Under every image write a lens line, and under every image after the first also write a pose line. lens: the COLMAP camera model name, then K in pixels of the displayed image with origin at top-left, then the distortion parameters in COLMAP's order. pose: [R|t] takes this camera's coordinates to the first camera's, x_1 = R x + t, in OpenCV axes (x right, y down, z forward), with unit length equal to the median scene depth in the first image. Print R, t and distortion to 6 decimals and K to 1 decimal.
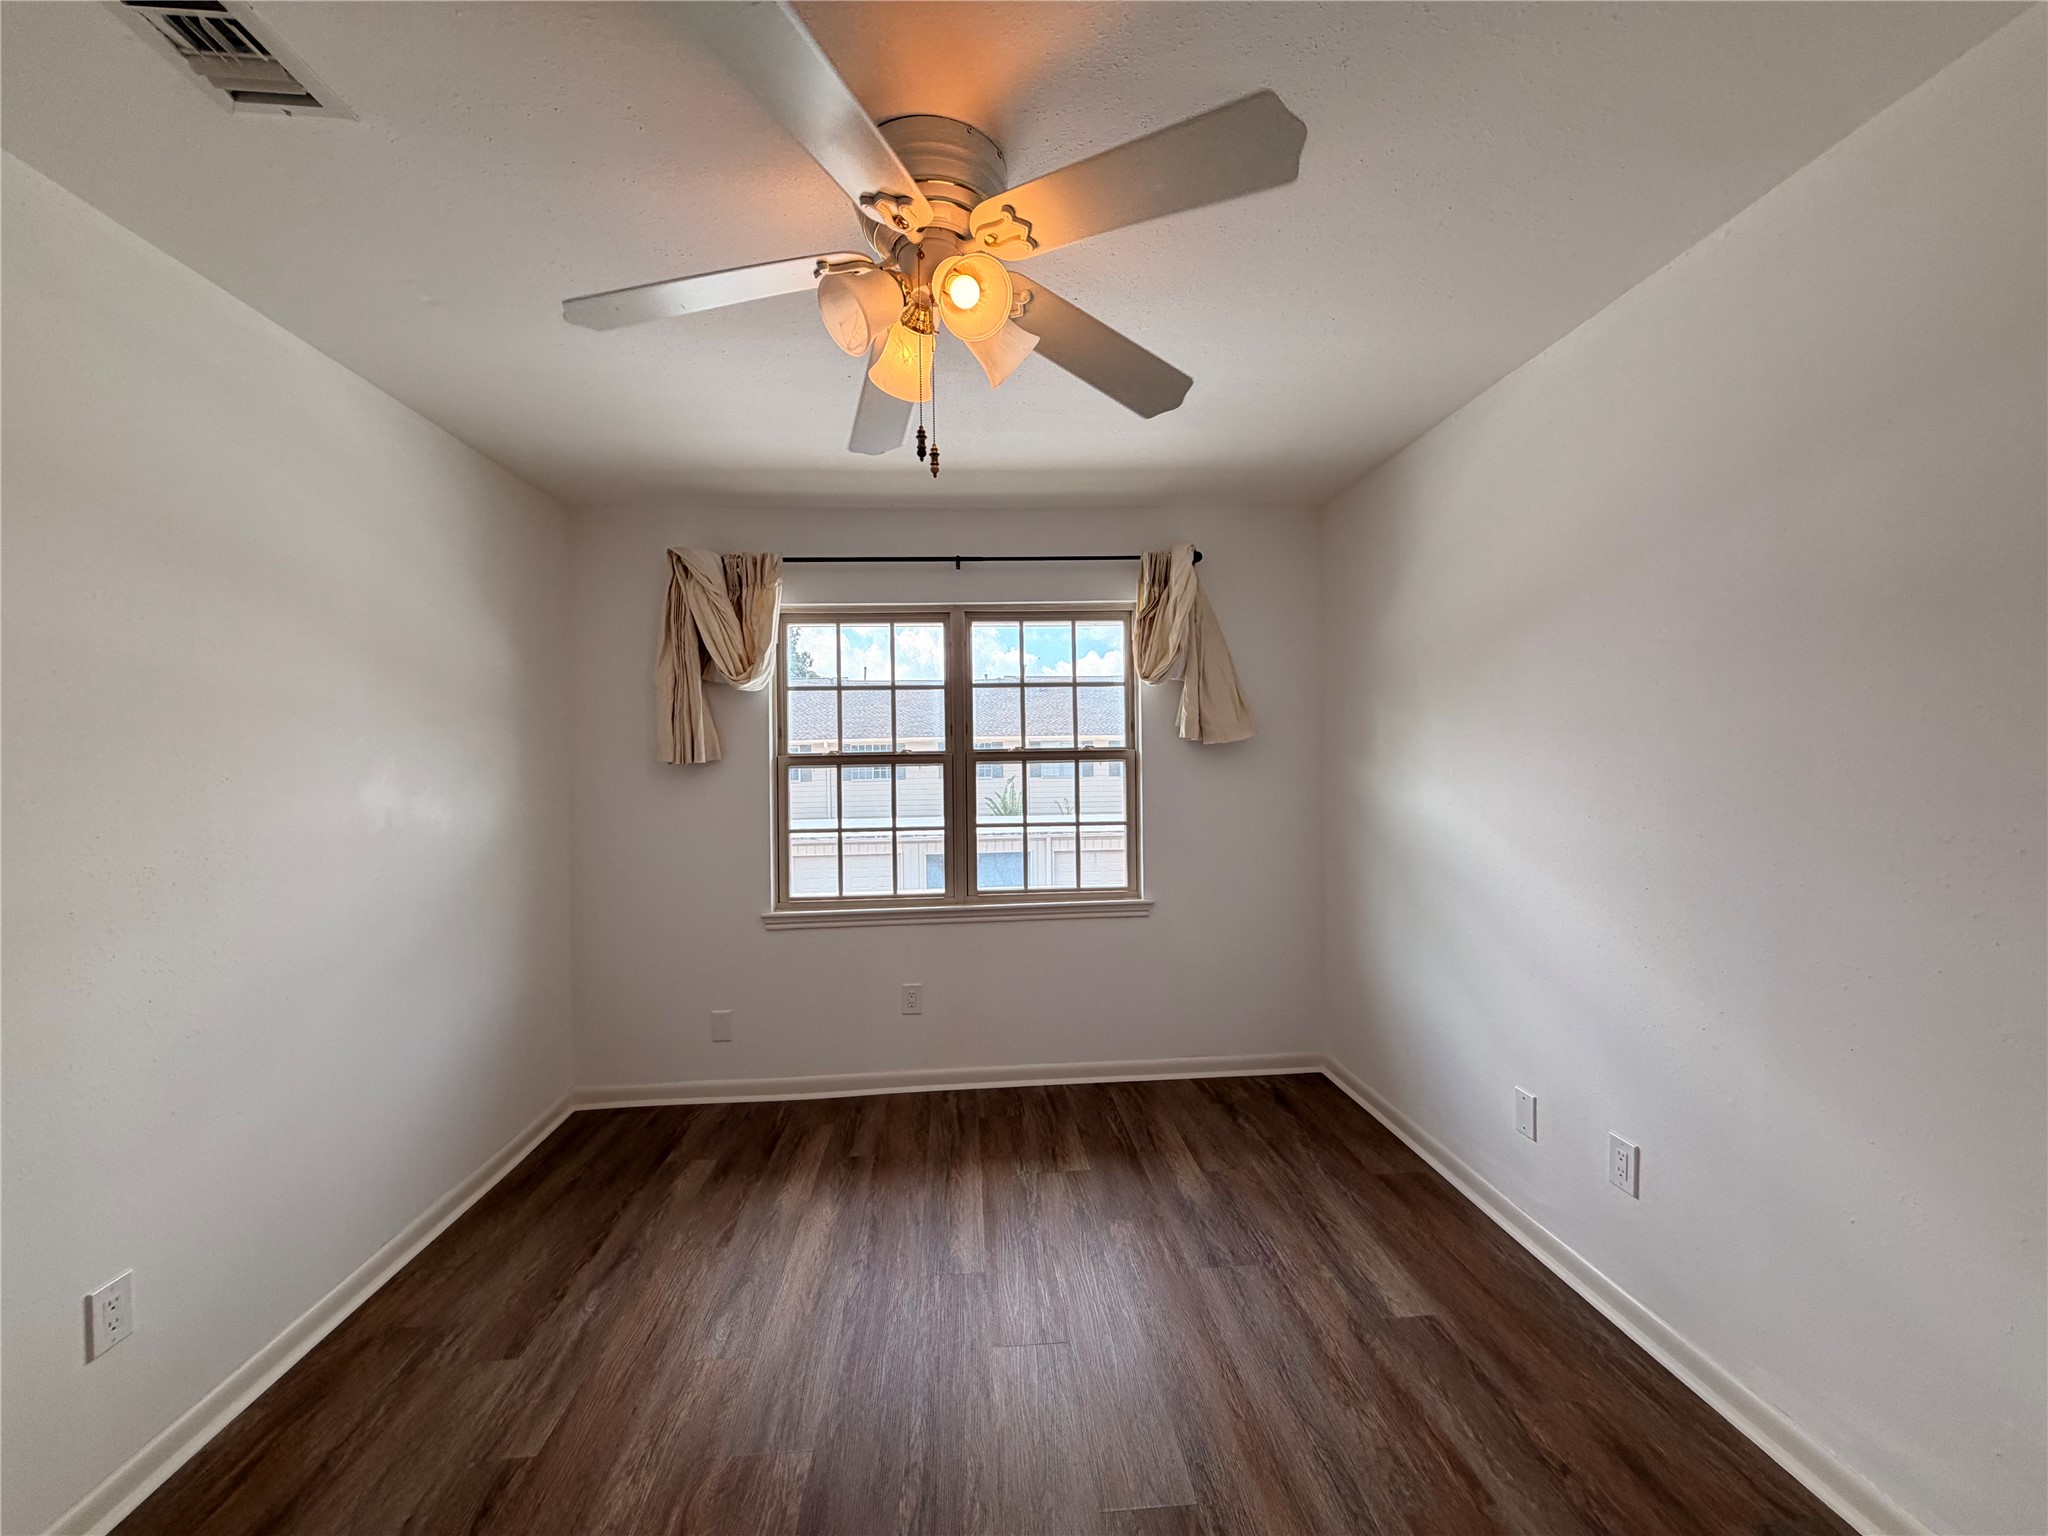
lens RADIAL K [[811.6, 0, 1024.0], [0, 811.6, 768.0], [0, 0, 1]] dist [0.001150, 0.000189]
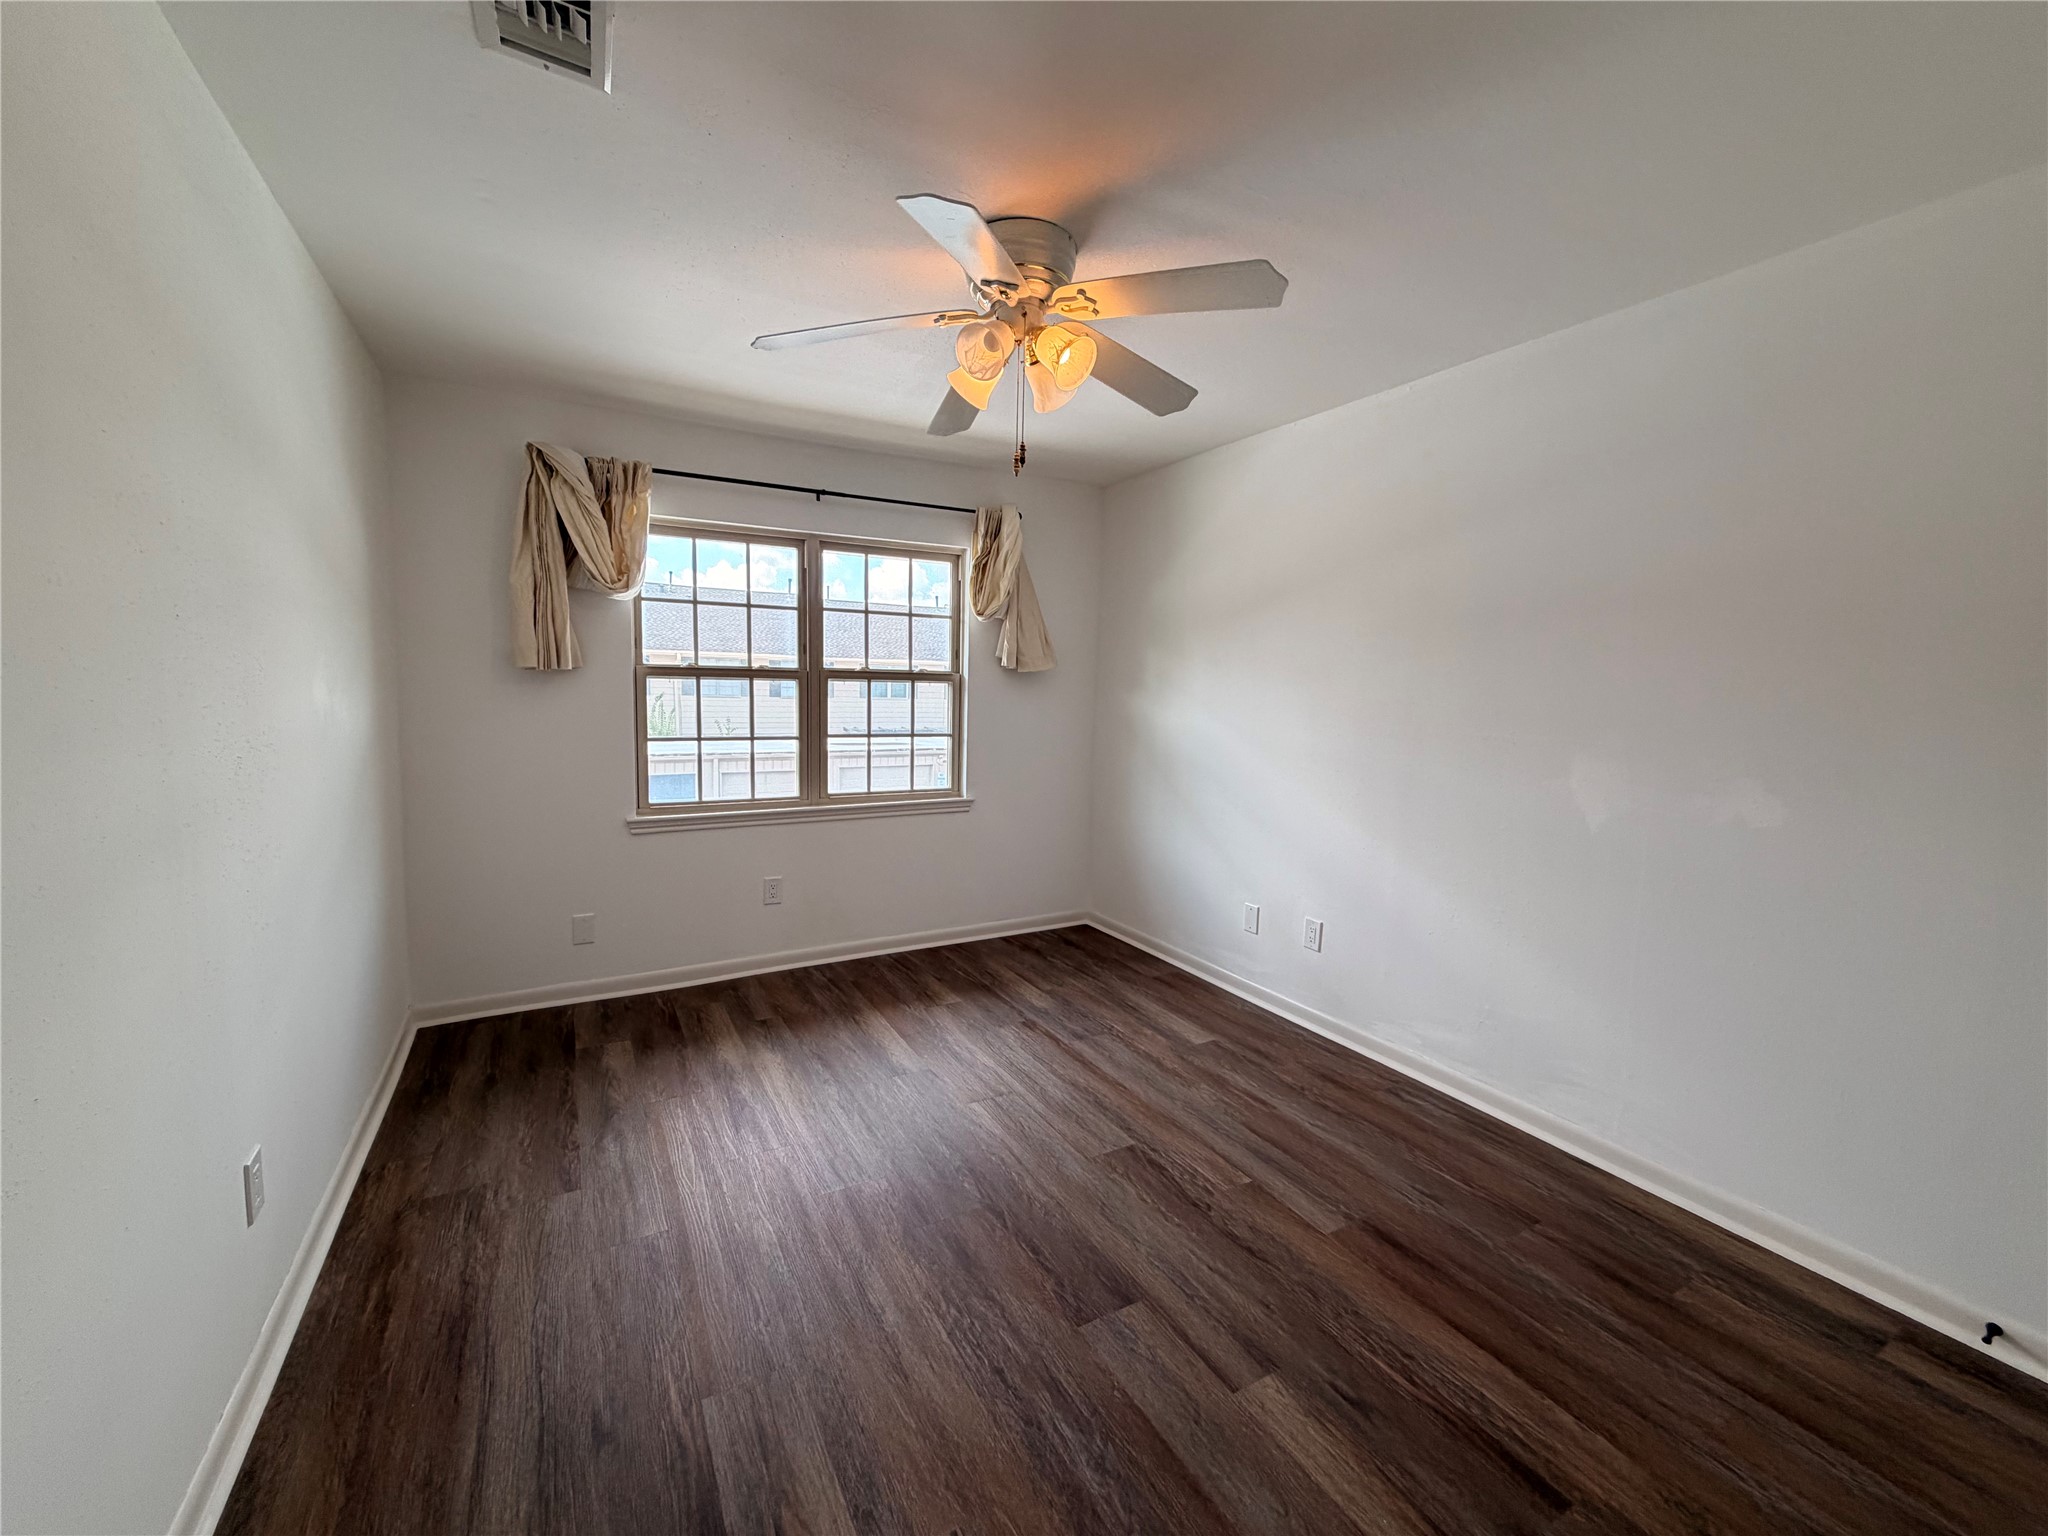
lens RADIAL K [[813.1, 0, 1022.2], [0, 813.1, 767.7], [0, 0, 1]] dist [0.000455, 0.000038]
pose [[0.905076, -0.007185, 0.425189, -0.306285], [-0.032369, 0.995792, 0.085731, 0.009989], [-0.424016, -0.091356, 0.901035, -0.136954]]
